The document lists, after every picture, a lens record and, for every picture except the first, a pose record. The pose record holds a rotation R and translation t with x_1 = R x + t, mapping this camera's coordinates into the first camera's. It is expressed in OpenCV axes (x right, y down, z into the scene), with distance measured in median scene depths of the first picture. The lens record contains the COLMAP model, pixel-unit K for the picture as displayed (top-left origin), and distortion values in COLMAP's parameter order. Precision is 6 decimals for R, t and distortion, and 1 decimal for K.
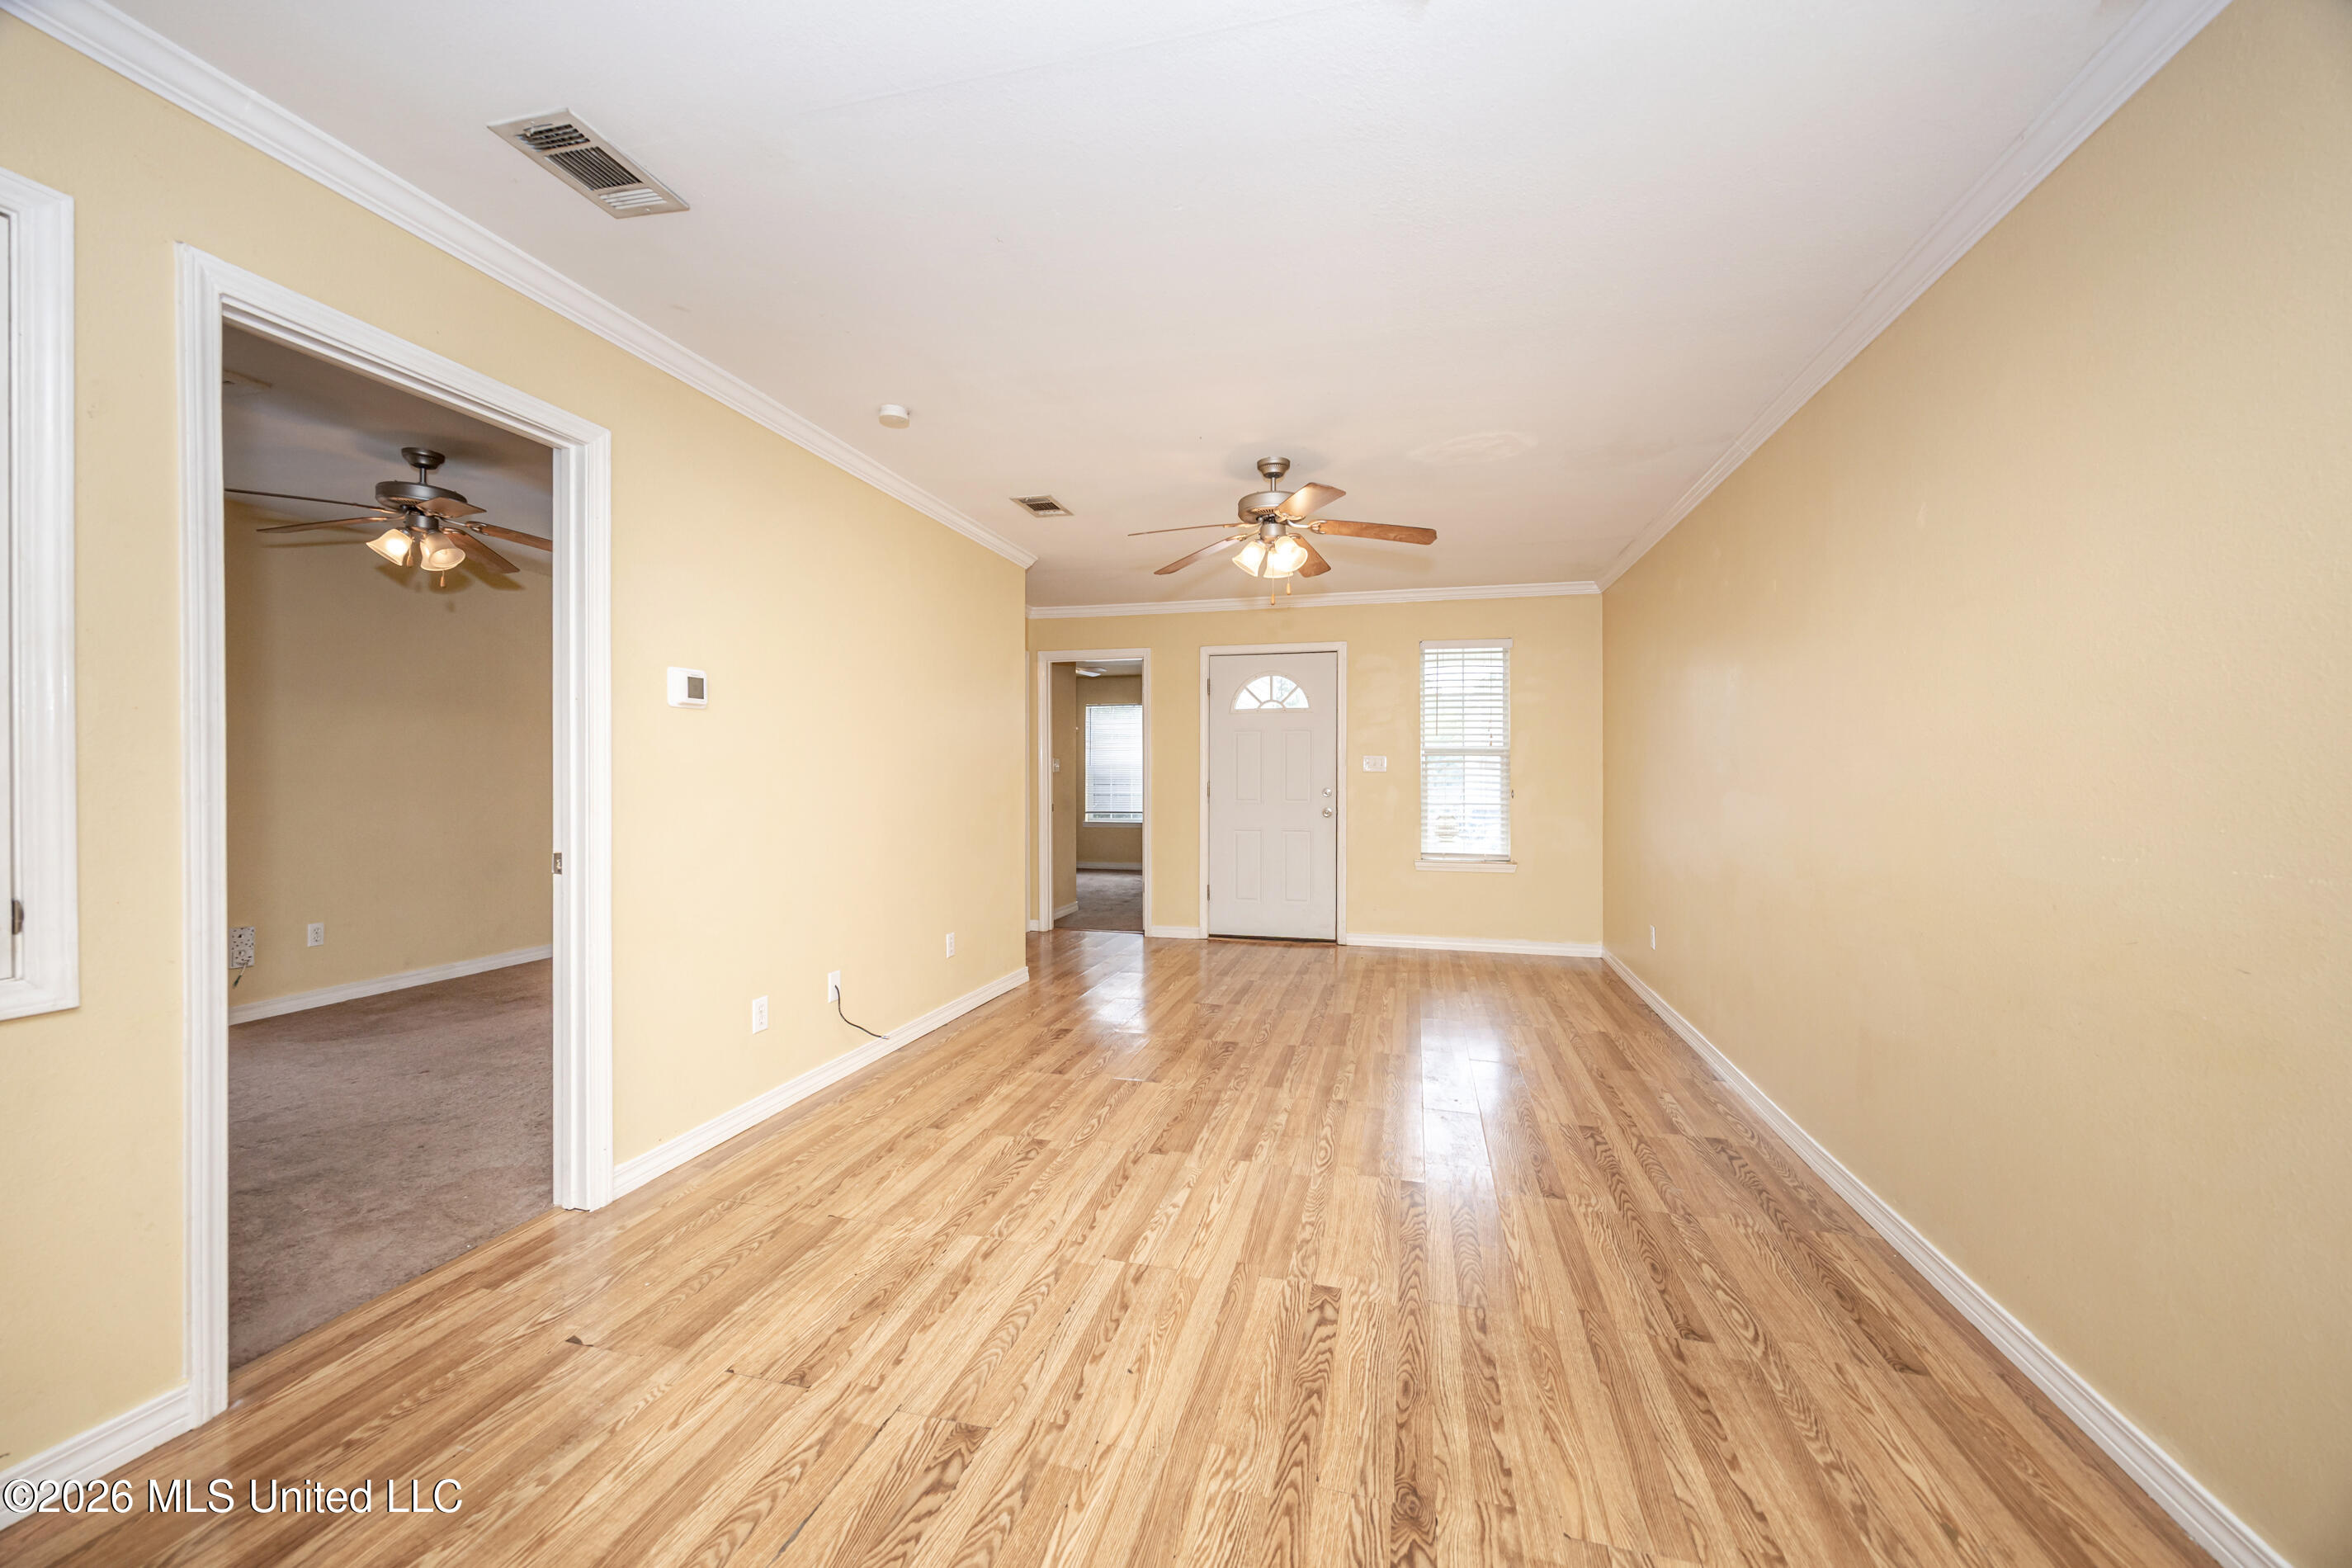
lens RADIAL K [[906.0, 0, 1188.2], [0, 906.0, 777.7], [0, 0, 1]] dist [-0.001131, -0.000337]
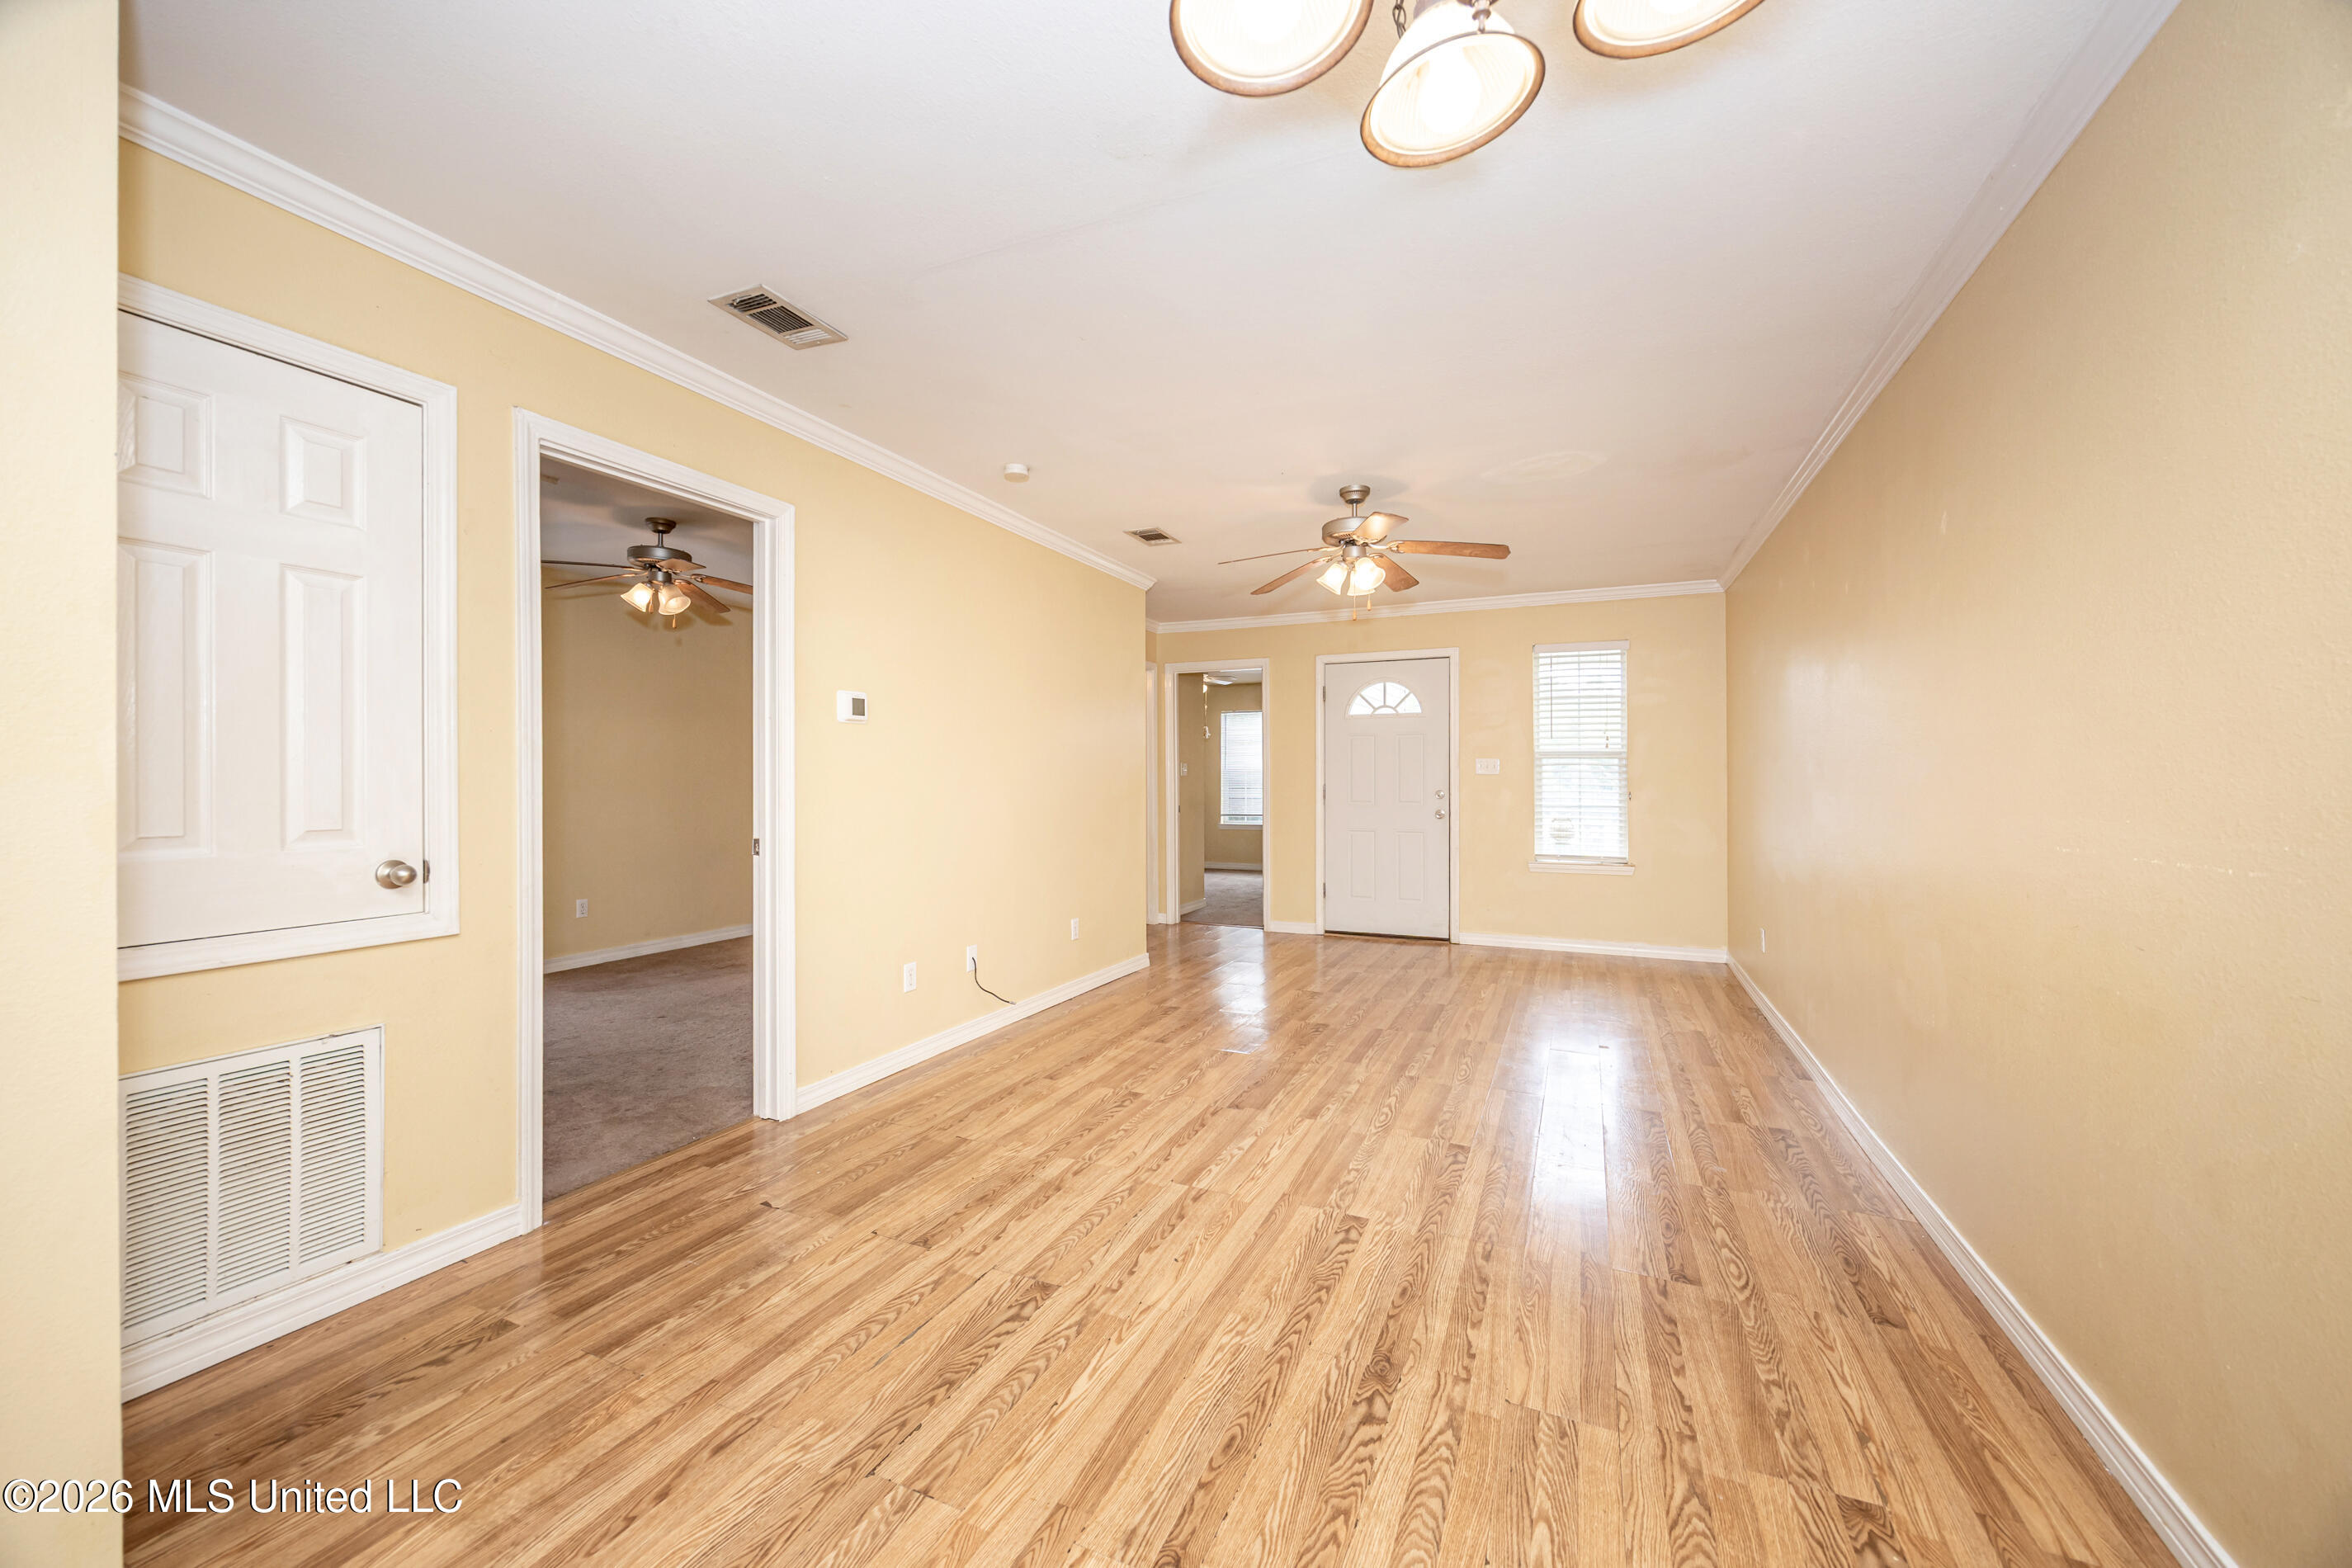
lens RADIAL K [[906.0, 0, 1188.2], [0, 906.0, 777.7], [0, 0, 1]] dist [-0.001131, -0.000337]
pose [[0.985804, -0.003303, -0.167867, 0.123926], [0.002386, 0.999981, -0.005661, 0.005775], [0.167883, 0.005180, 0.985793, -0.164719]]
